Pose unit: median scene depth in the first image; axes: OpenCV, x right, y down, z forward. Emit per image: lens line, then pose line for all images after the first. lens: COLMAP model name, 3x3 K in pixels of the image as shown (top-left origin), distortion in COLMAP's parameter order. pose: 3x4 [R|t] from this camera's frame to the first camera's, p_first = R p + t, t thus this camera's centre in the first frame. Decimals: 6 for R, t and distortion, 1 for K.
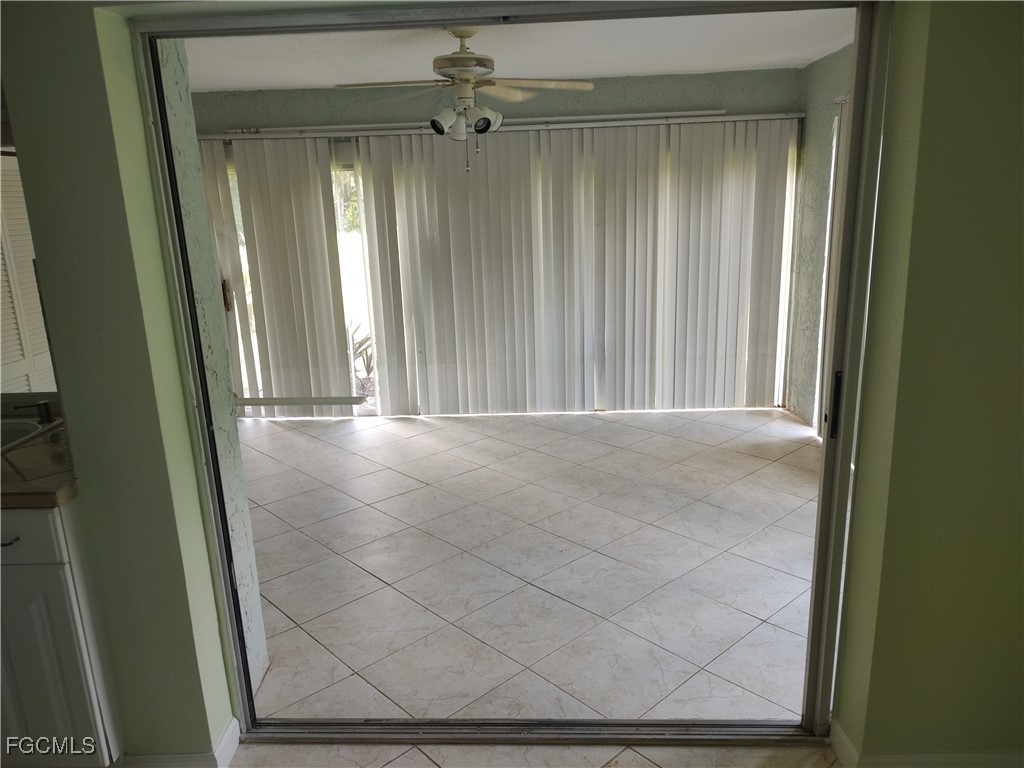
lens RADIAL K [[724.0, 0, 508.9], [0, 724.0, 387.1], [0, 0, 1]] dist [0.028016, -0.028467]
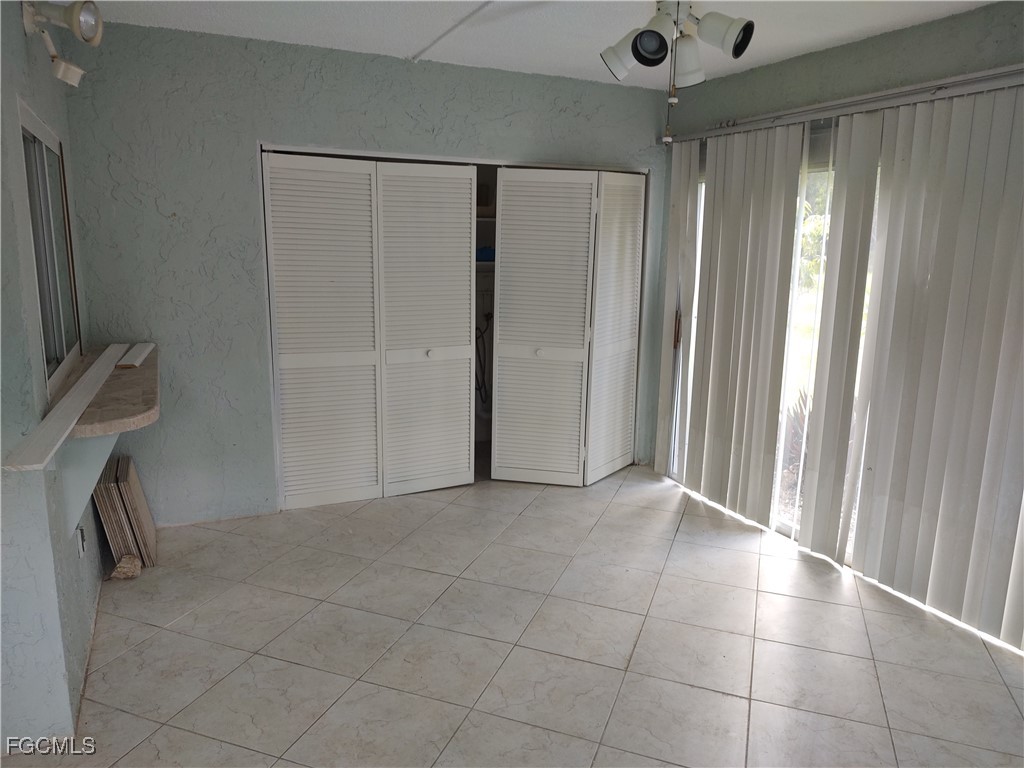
lens RADIAL K [[724.0, 0, 508.9], [0, 724.0, 387.1], [0, 0, 1]] dist [0.028016, -0.028467]
pose [[0.460981, 0.215654, -0.860808, 0.393283], [-0.251976, 0.961906, 0.106044, -0.164912], [0.850885, 0.168019, 0.497760, 0.709851]]
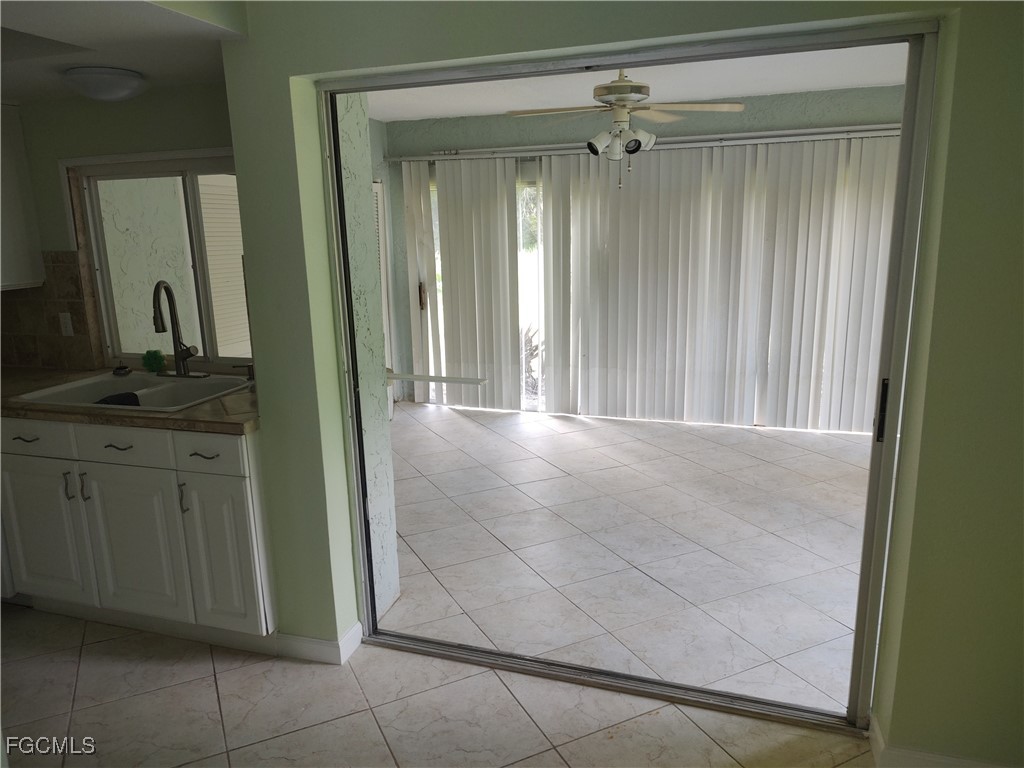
lens RADIAL K [[724.0, 0, 508.9], [0, 724.0, 387.1], [0, 0, 1]] dist [0.028016, -0.028467]
pose [[0.958250, 0.074384, -0.276088, 0.111109], [-0.078968, 0.996862, -0.005509, 0.020279], [0.274812, 0.027081, 0.961117, -0.088516]]
